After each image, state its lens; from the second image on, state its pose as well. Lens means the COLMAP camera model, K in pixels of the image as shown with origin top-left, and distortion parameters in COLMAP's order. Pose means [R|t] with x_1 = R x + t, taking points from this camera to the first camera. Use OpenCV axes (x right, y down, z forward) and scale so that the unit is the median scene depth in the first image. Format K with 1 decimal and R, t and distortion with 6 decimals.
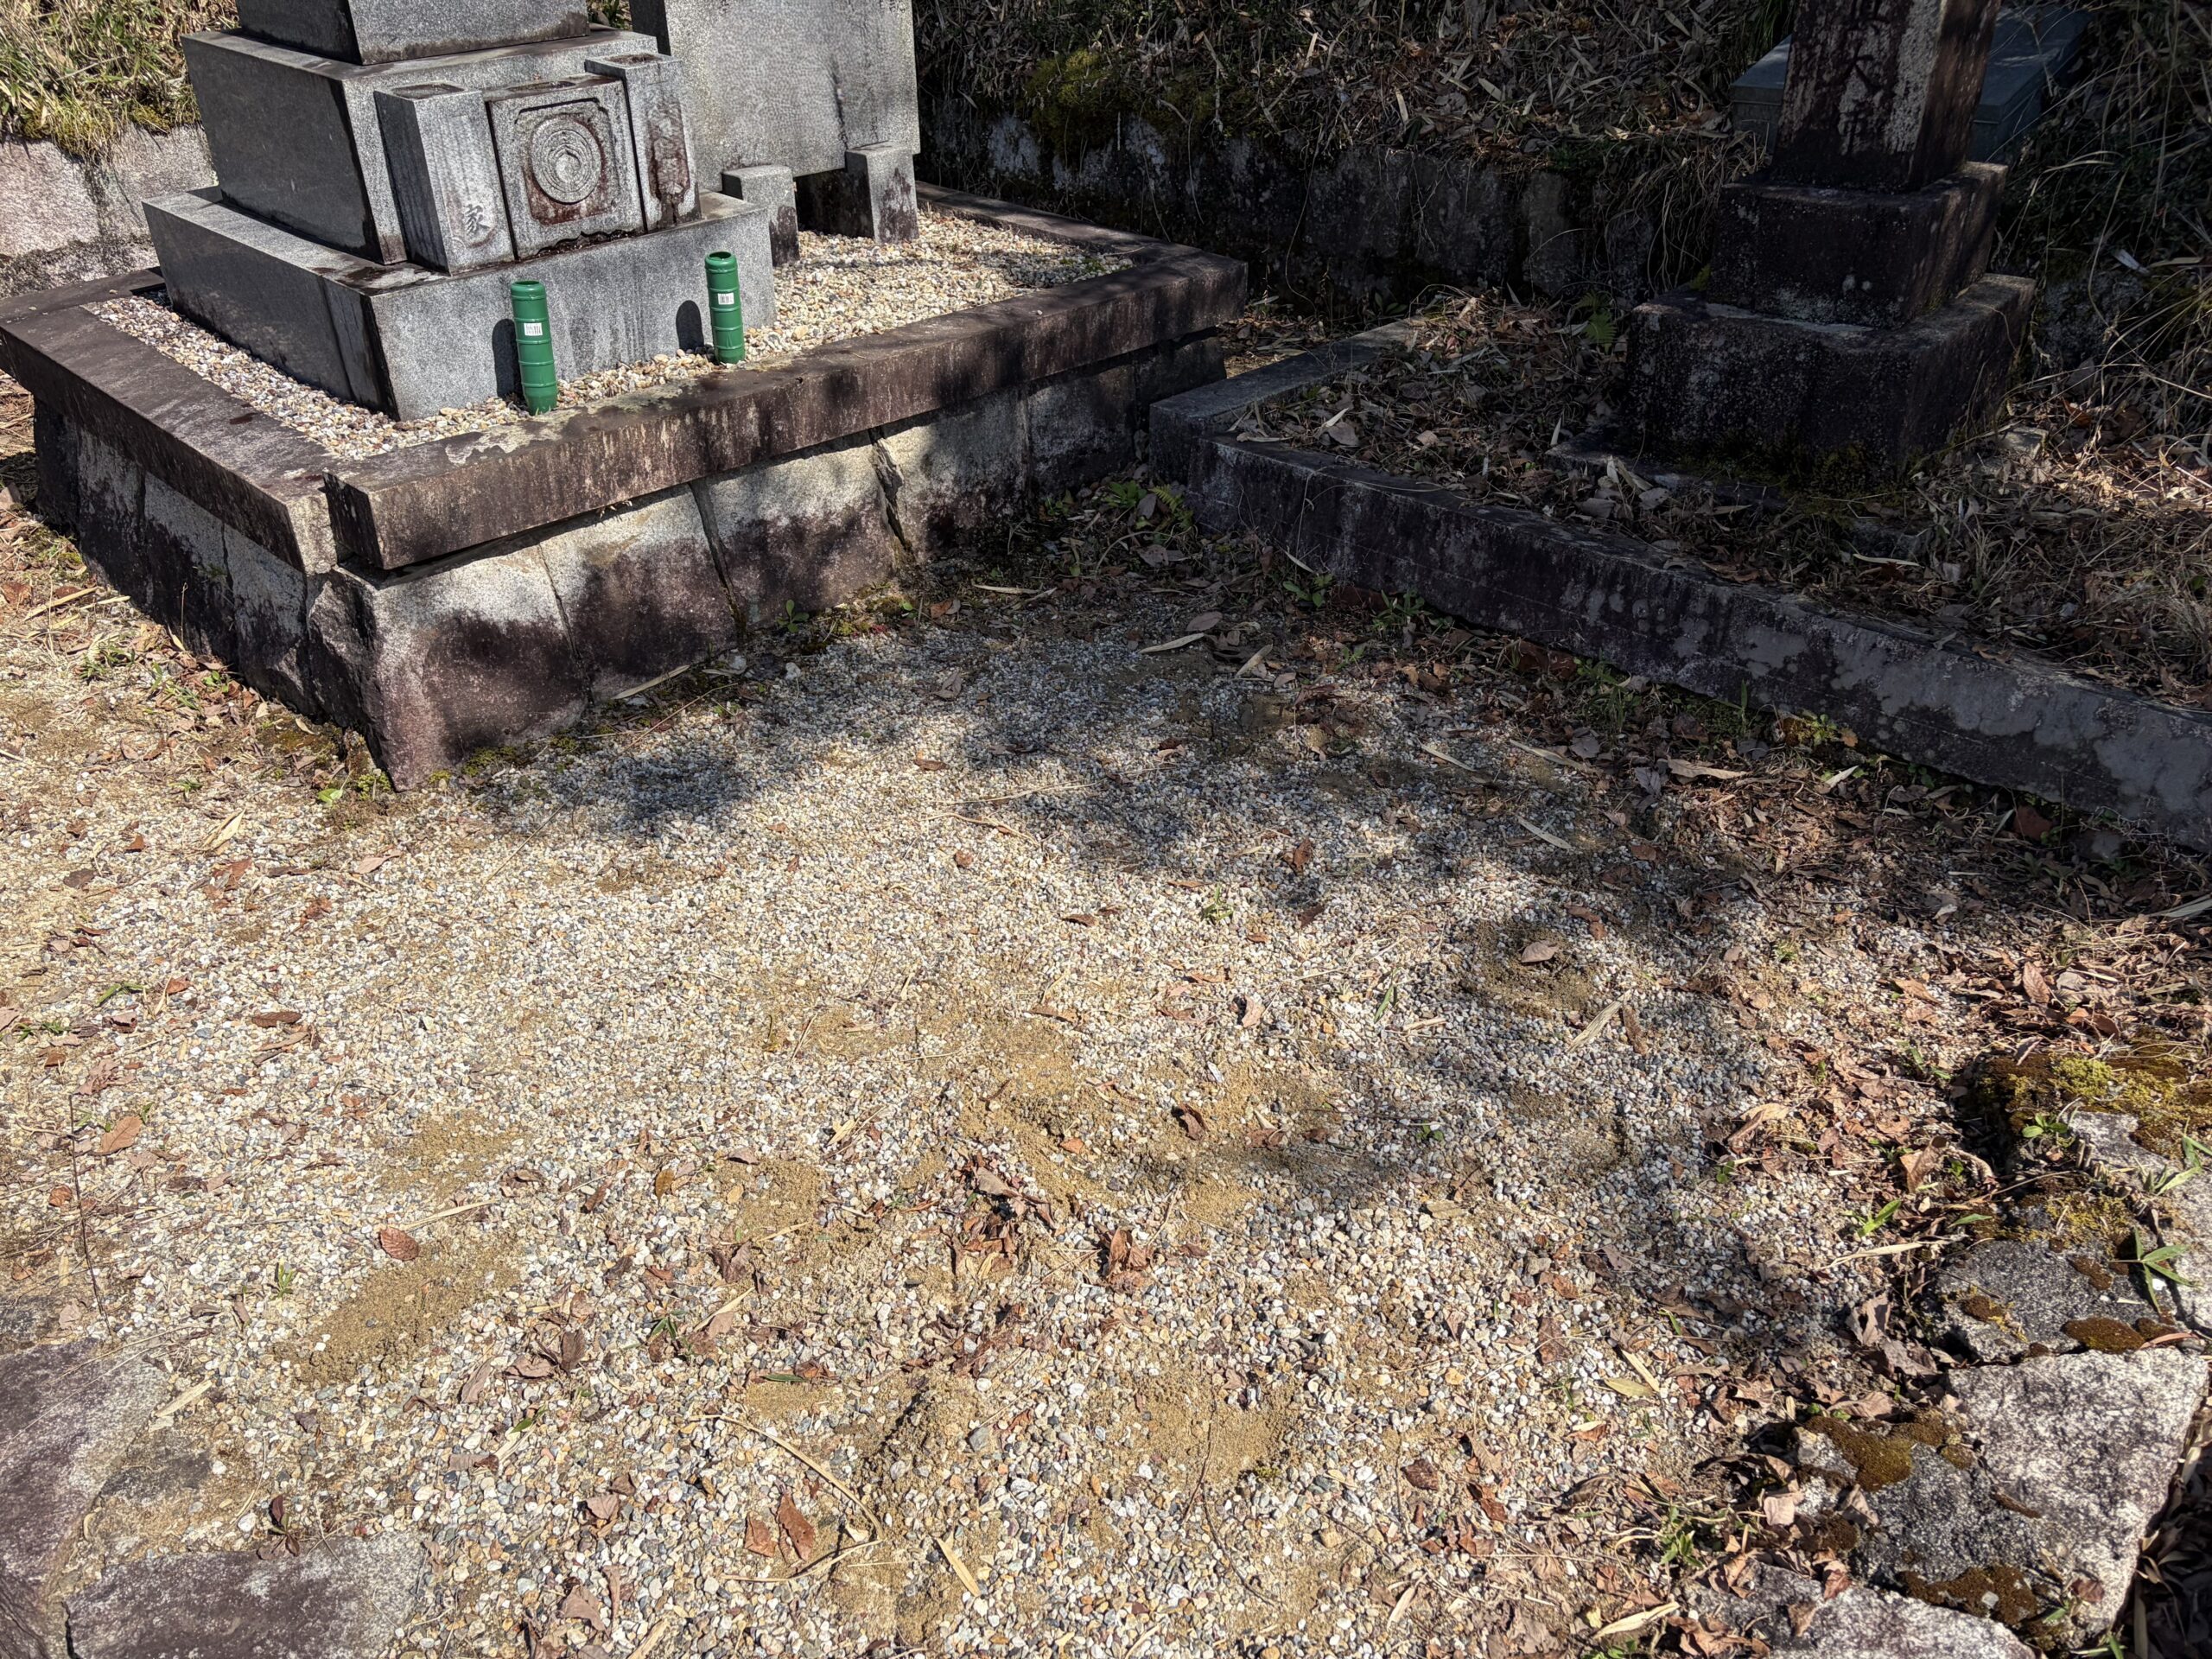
lens RADIAL K [[1657.4, 0, 1102.7], [0, 1657.4, 844.3], [0, 0, 1]] dist [0.052194, -0.059270]
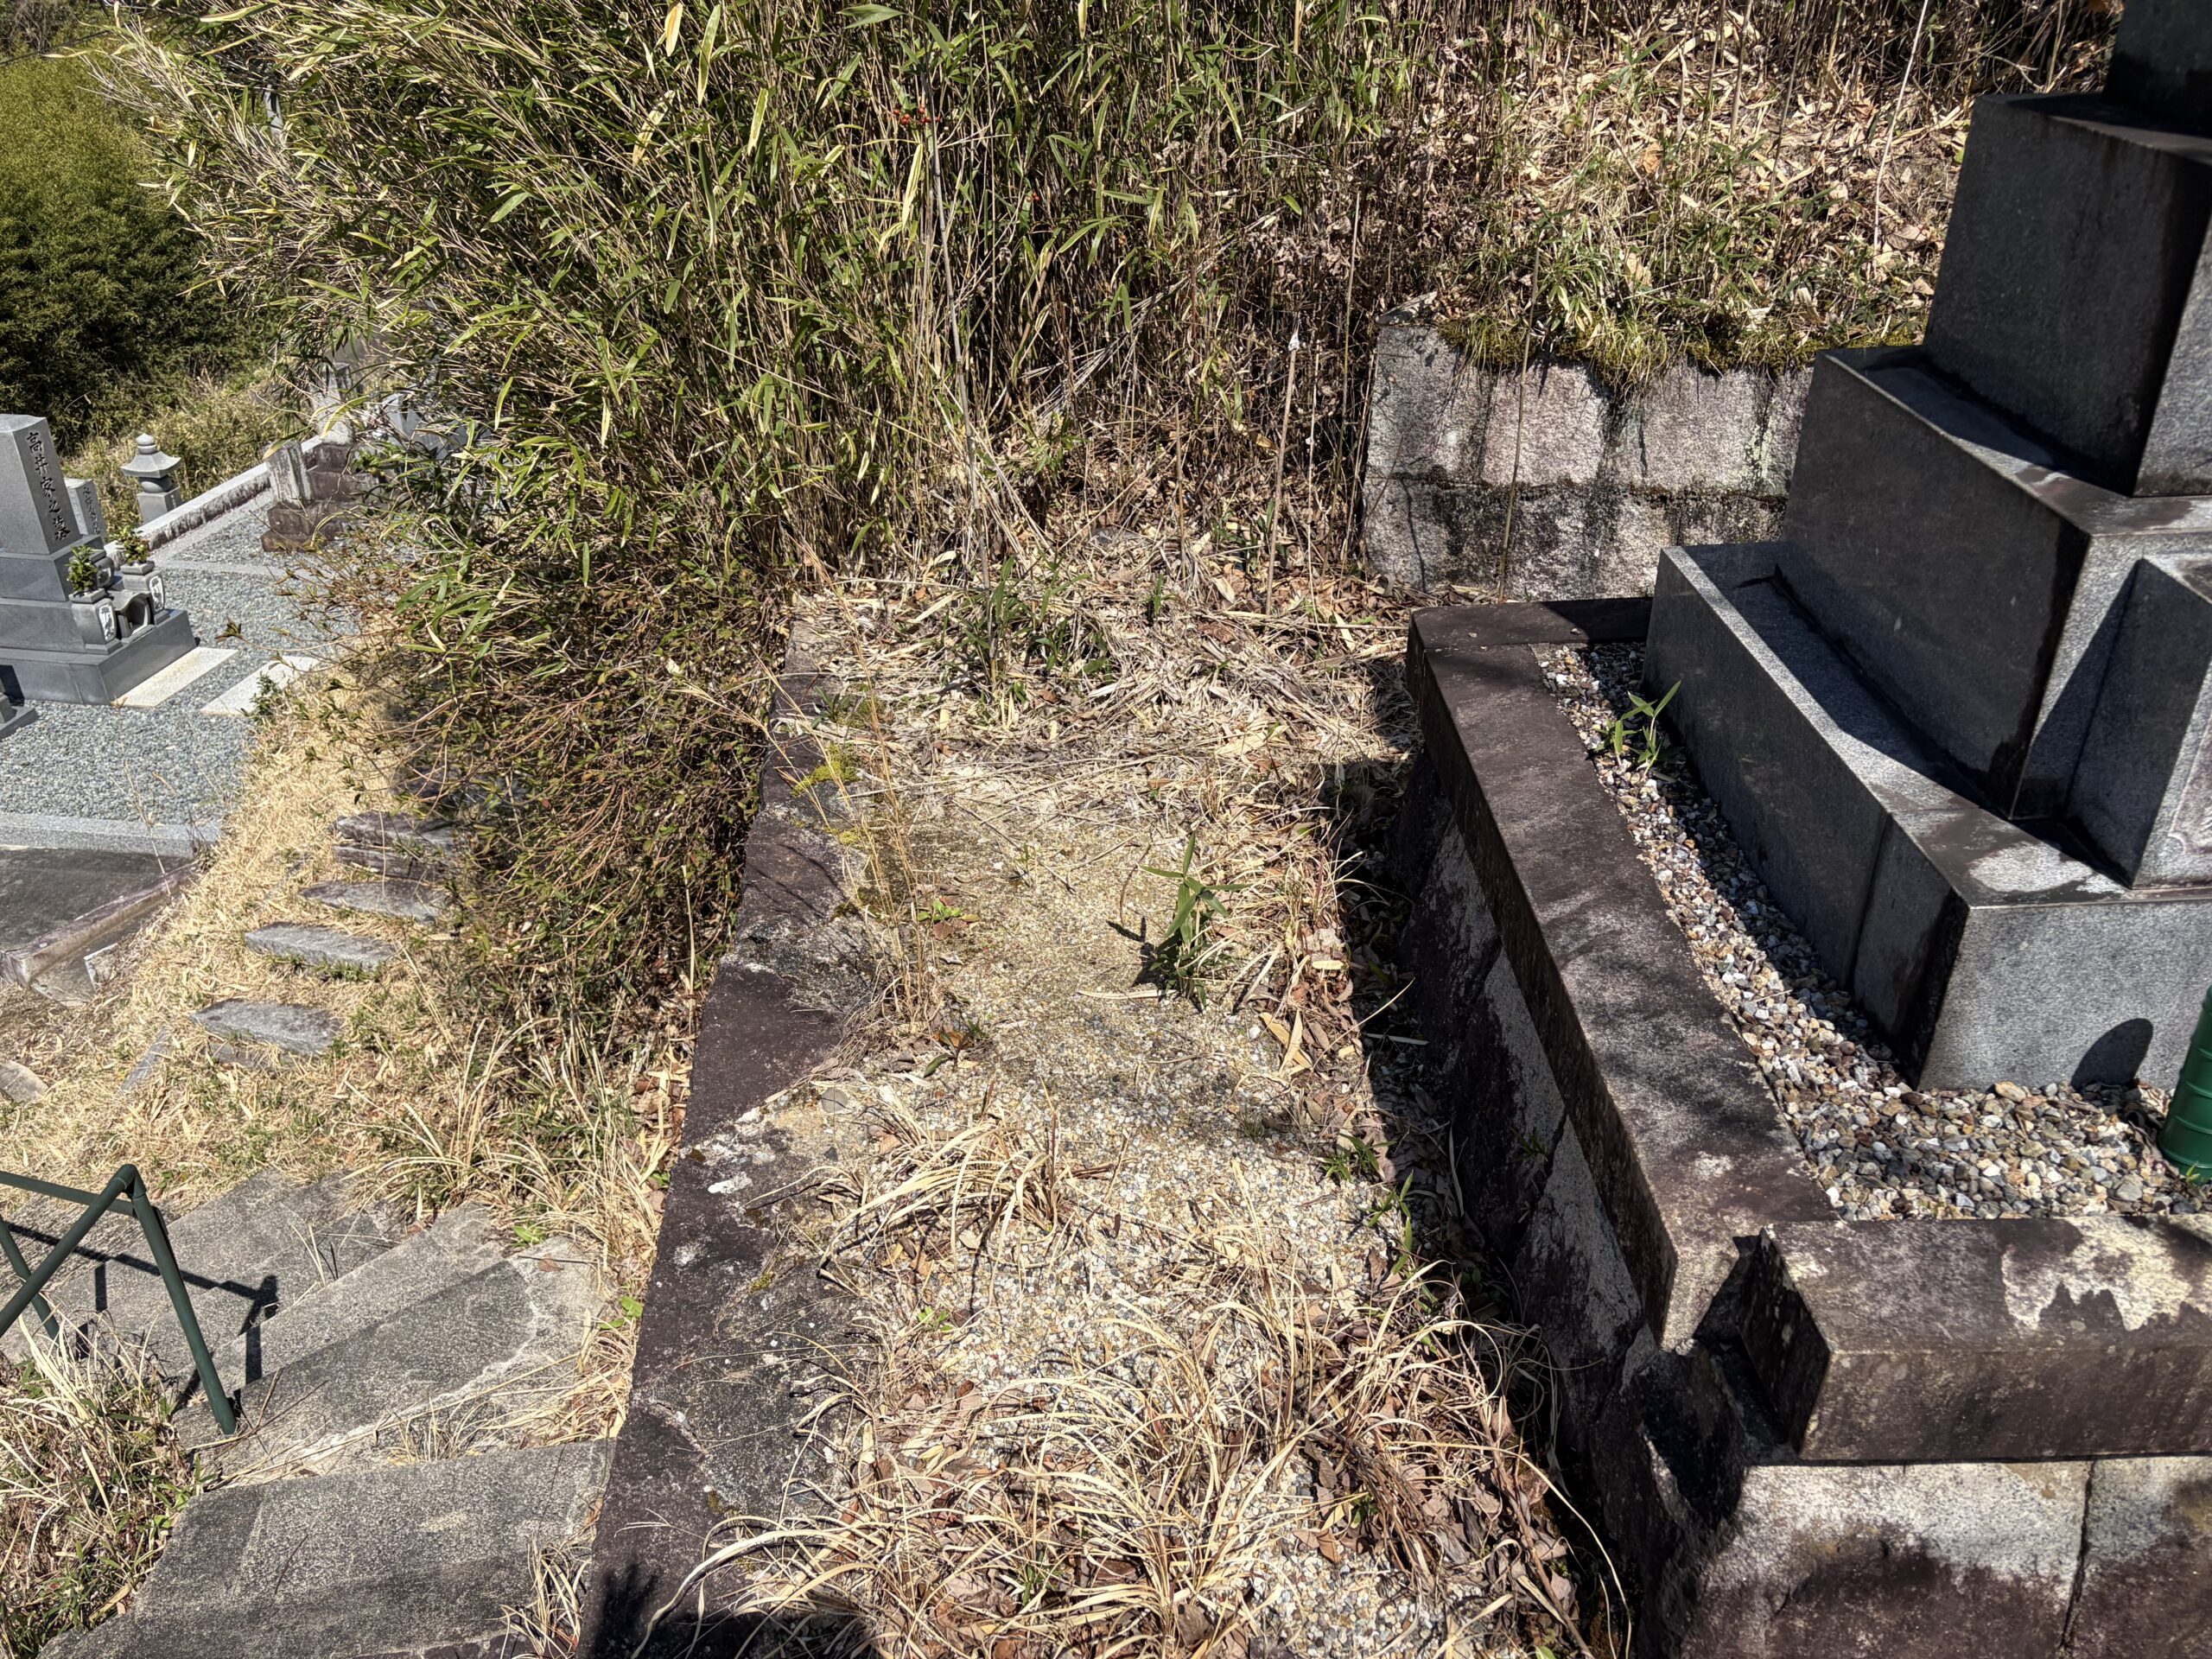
lens RADIAL K [[1657.4, 0, 1108.4], [0, 1657.4, 835.2], [0, 0, 1]] dist [0.052194, -0.059270]
pose [[0.695919, 0.345708, -0.629430, -0.278505], [-0.376220, 0.922101, 0.090493, -0.273736], [0.611682, 0.173829, 0.771770, 0.373506]]
